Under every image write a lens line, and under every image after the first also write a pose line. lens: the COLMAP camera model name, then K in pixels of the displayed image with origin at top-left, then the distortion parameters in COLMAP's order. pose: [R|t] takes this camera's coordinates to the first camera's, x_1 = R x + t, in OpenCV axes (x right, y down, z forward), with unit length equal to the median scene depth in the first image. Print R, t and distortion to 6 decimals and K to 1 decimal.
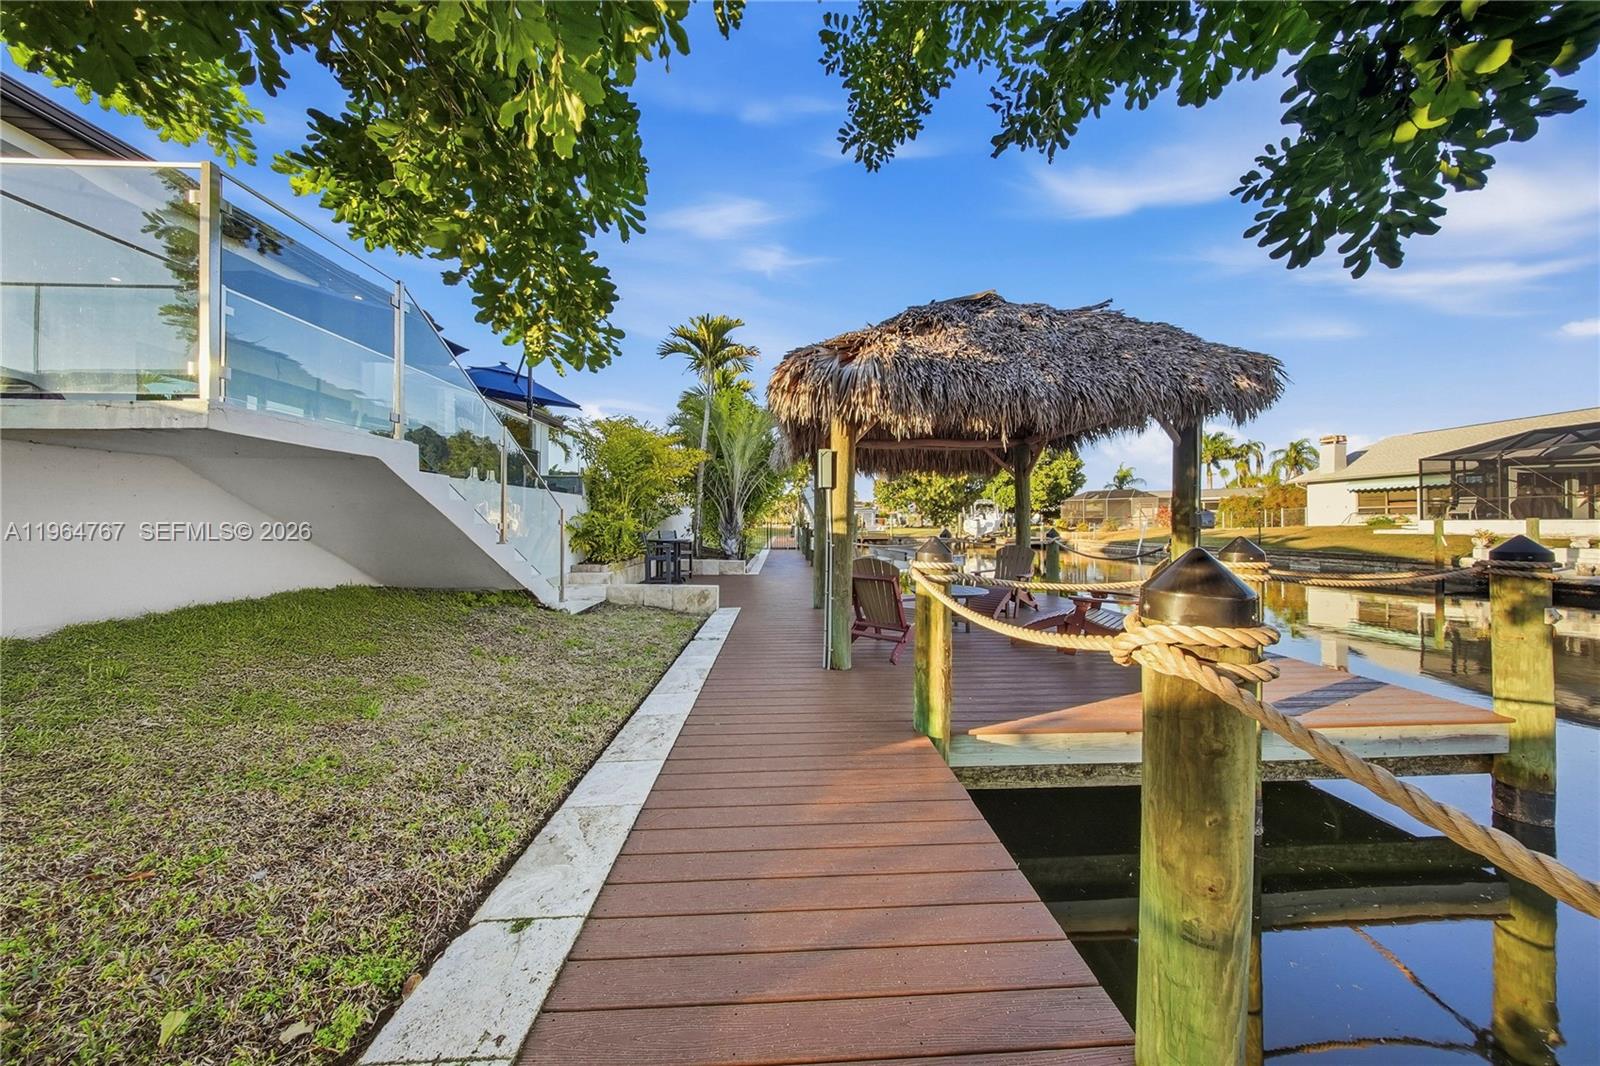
lens RADIAL K [[481.7, 0, 806.5], [0, 481.7, 526.9], [0, 0, 1]] dist [-0.000552, -0.000298]
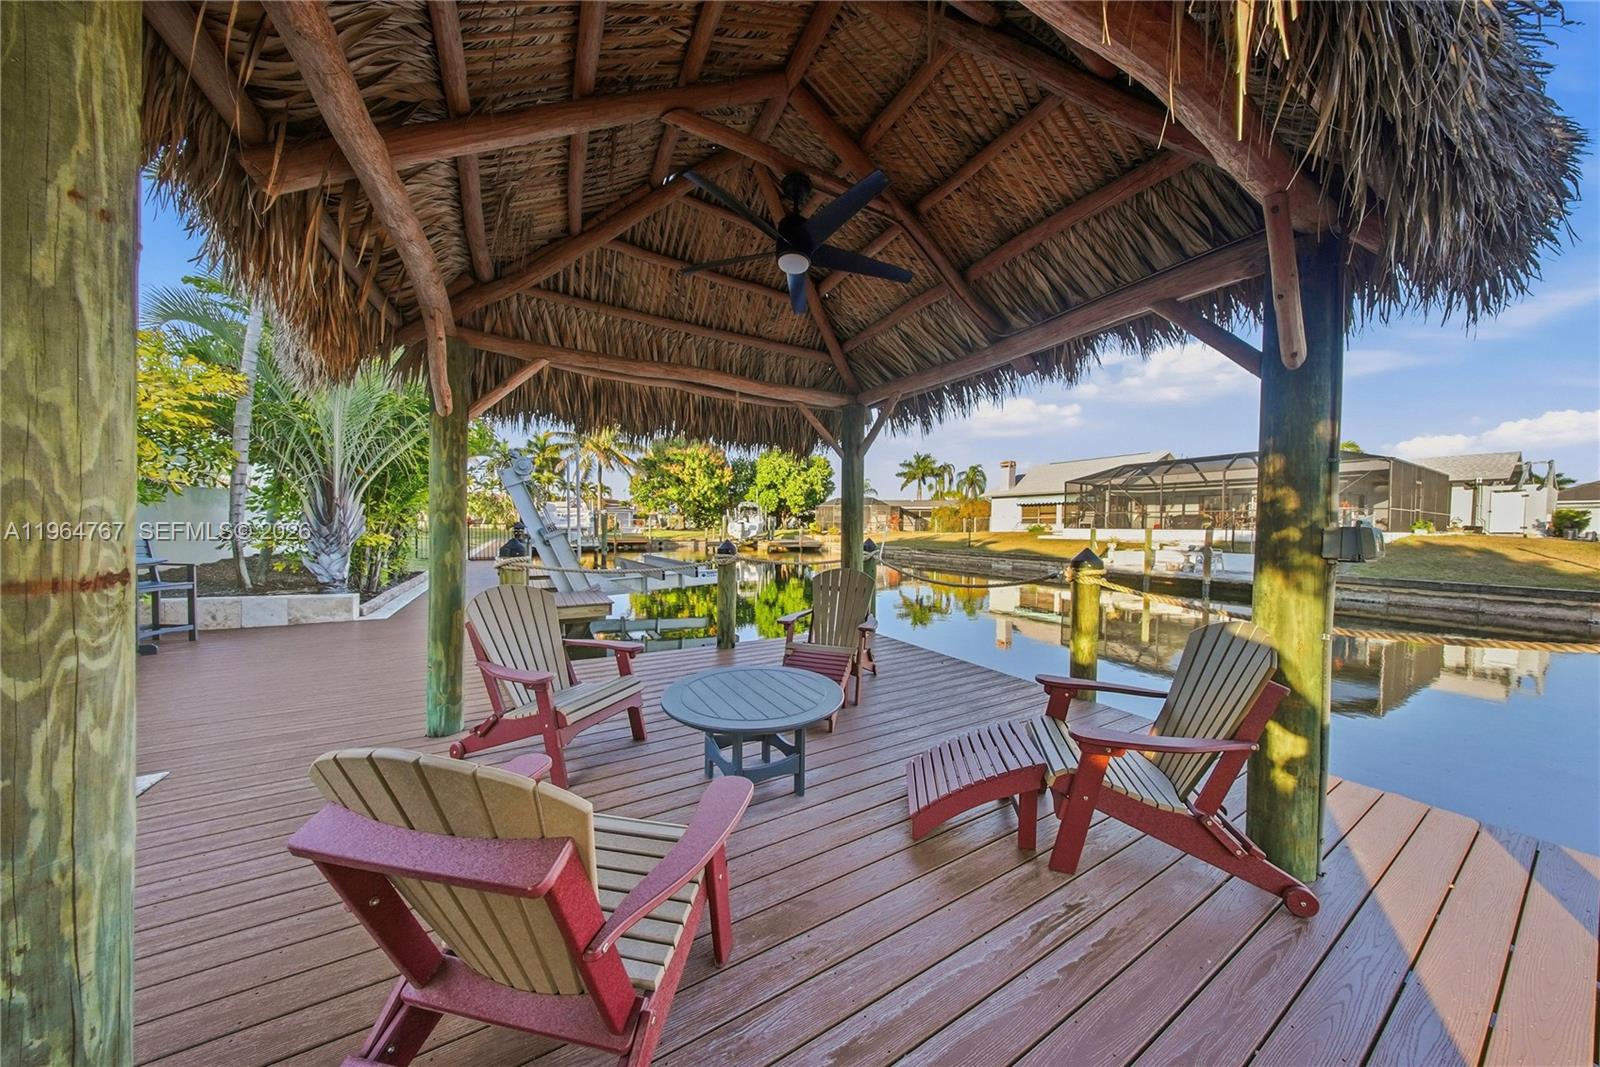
lens RADIAL K [[478.9, 0, 802.3], [0, 478.9, 536.4], [0, 0, 1]] dist [0.001082, -0.001992]
pose [[0.888060, 0.002225, 0.459722, 0.021427], [-0.009681, 0.999857, 0.013862, -0.001824], [-0.459625, -0.016761, 0.887955, 0.096238]]
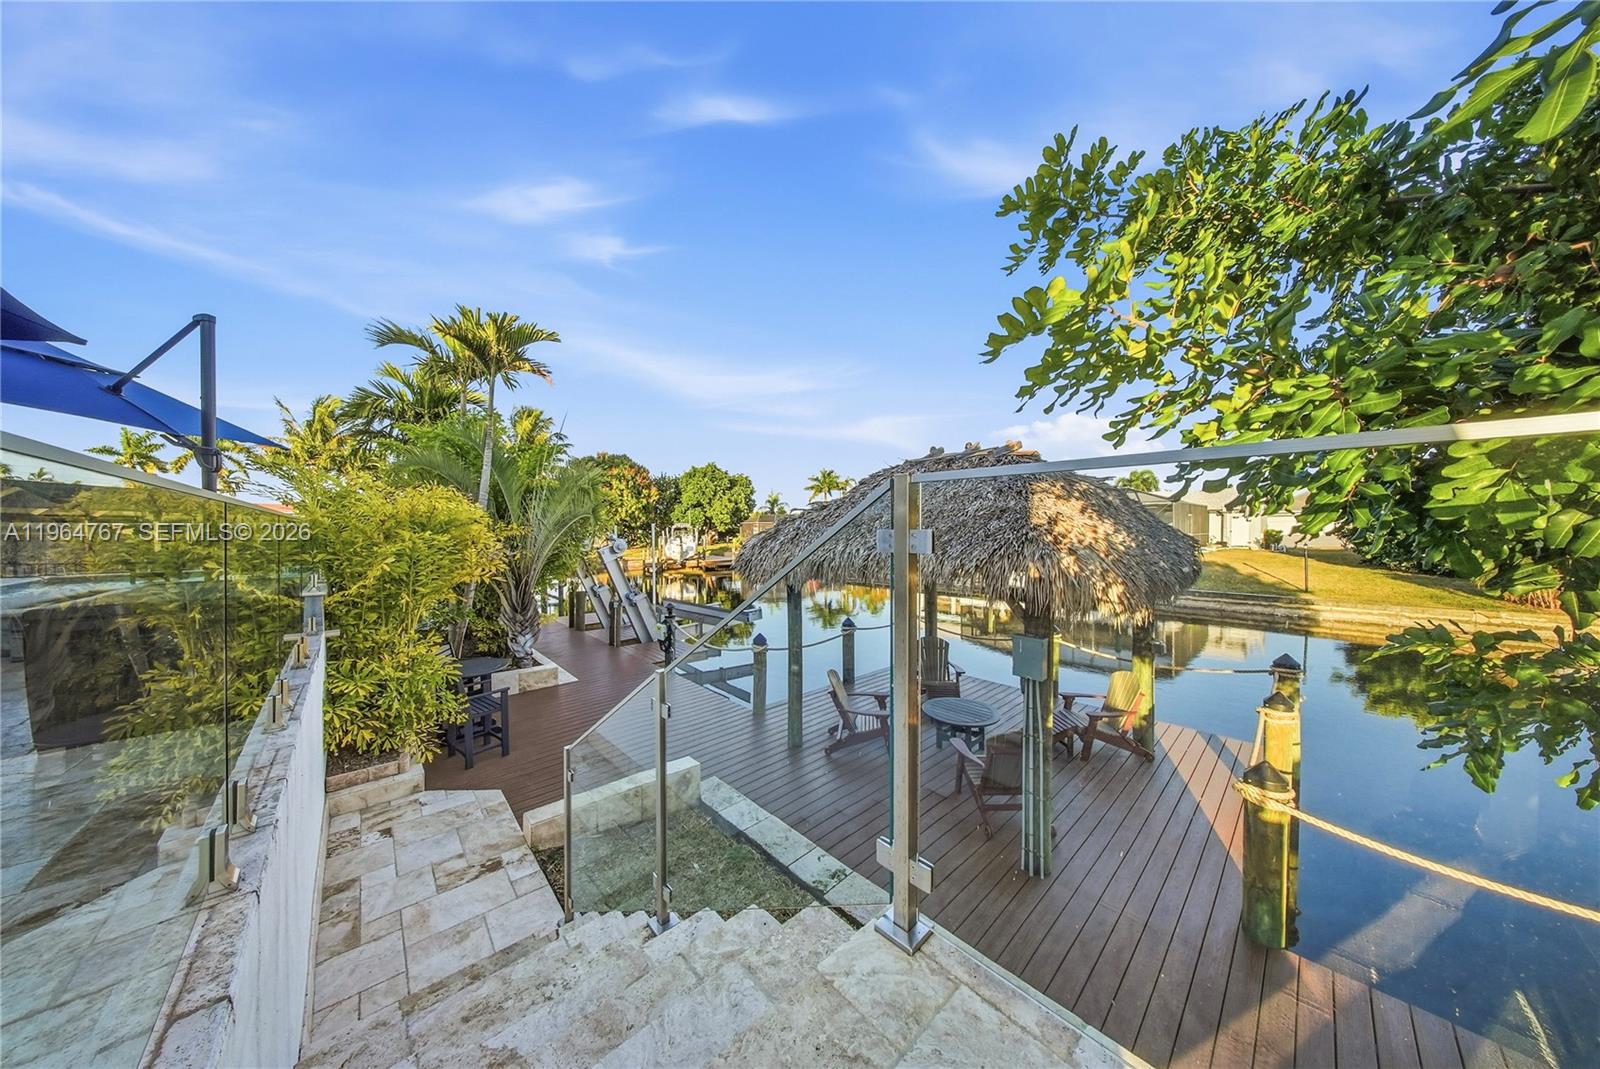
lens RADIAL K [[473.7, 0, 802.0], [0, 473.7, 531.2], [0, 0, 1]] dist [-0.001086, -0.000164]
pose [[0.767181, -0.007260, 0.641389, -0.094999], [0.011444, 0.999932, -0.002371, -0.039421], [-0.641328, 0.009159, 0.767212, 0.069179]]
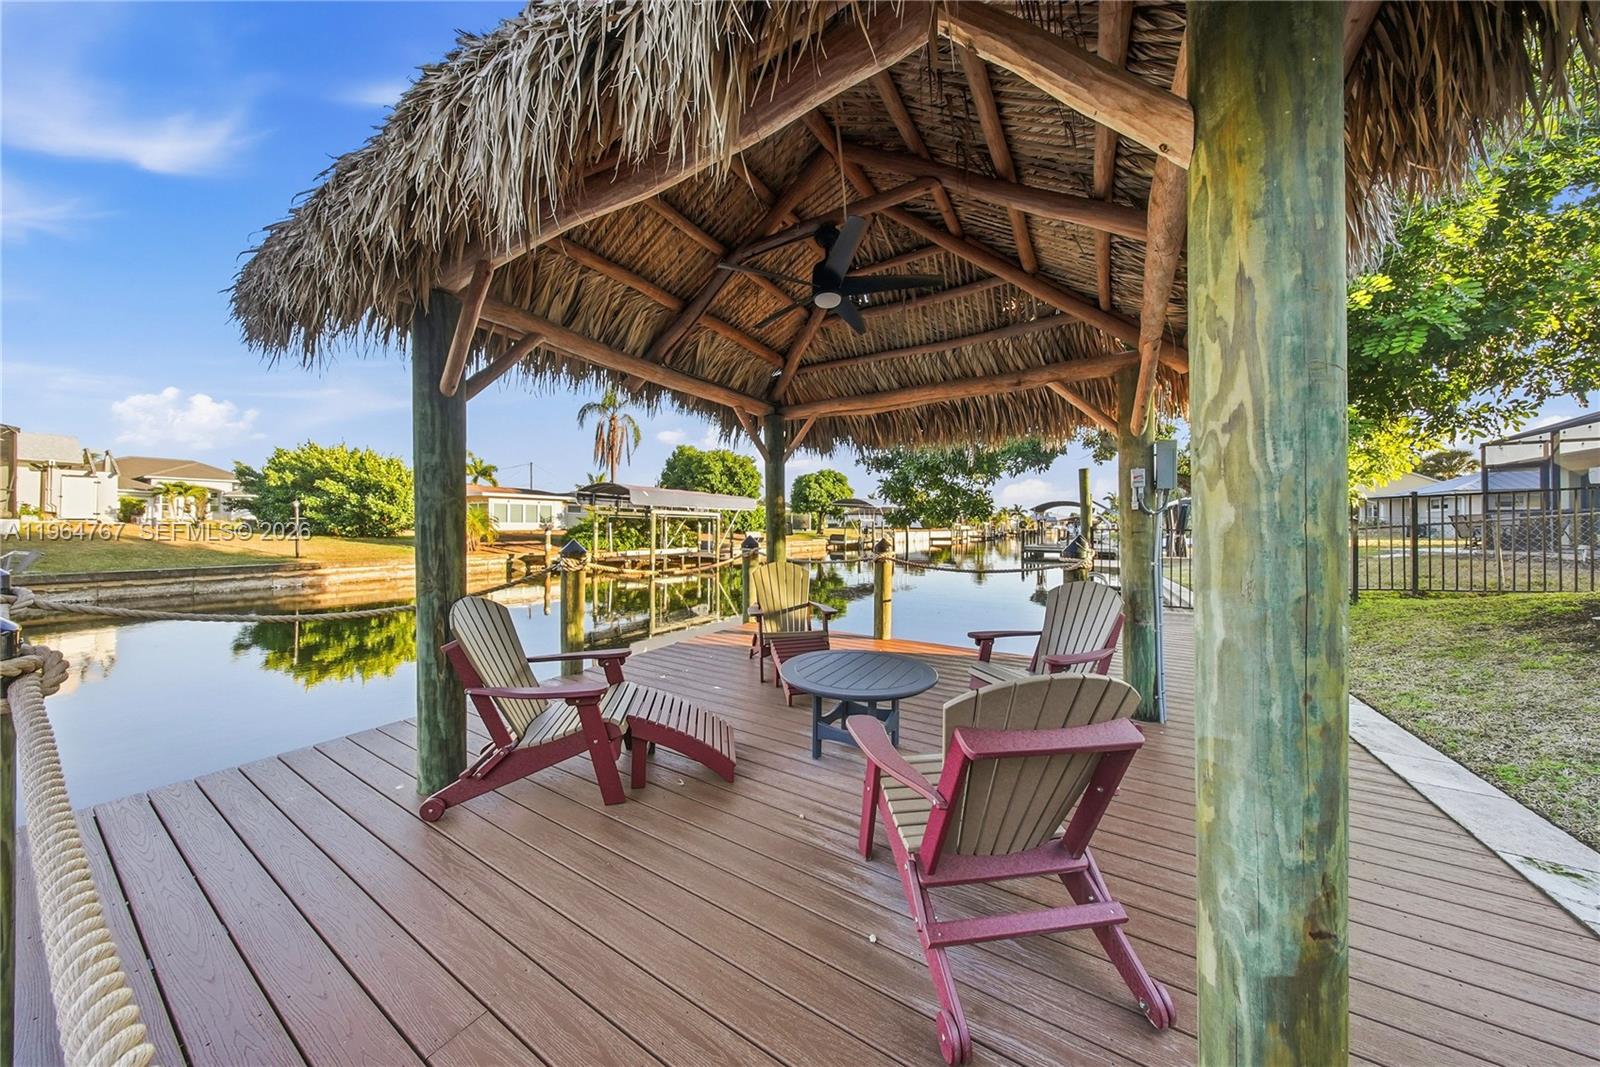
lens RADIAL K [[481.4, 0, 799.1], [0, 481.4, 525.9], [0, 0, 1]] dist [-0.000520, -0.000058]
pose [[-0.836732, -0.004944, 0.547591, 0.013643], [-0.002421, 0.999983, 0.005329, -0.003145], [-0.547608, 0.003133, -0.836729, 0.223940]]
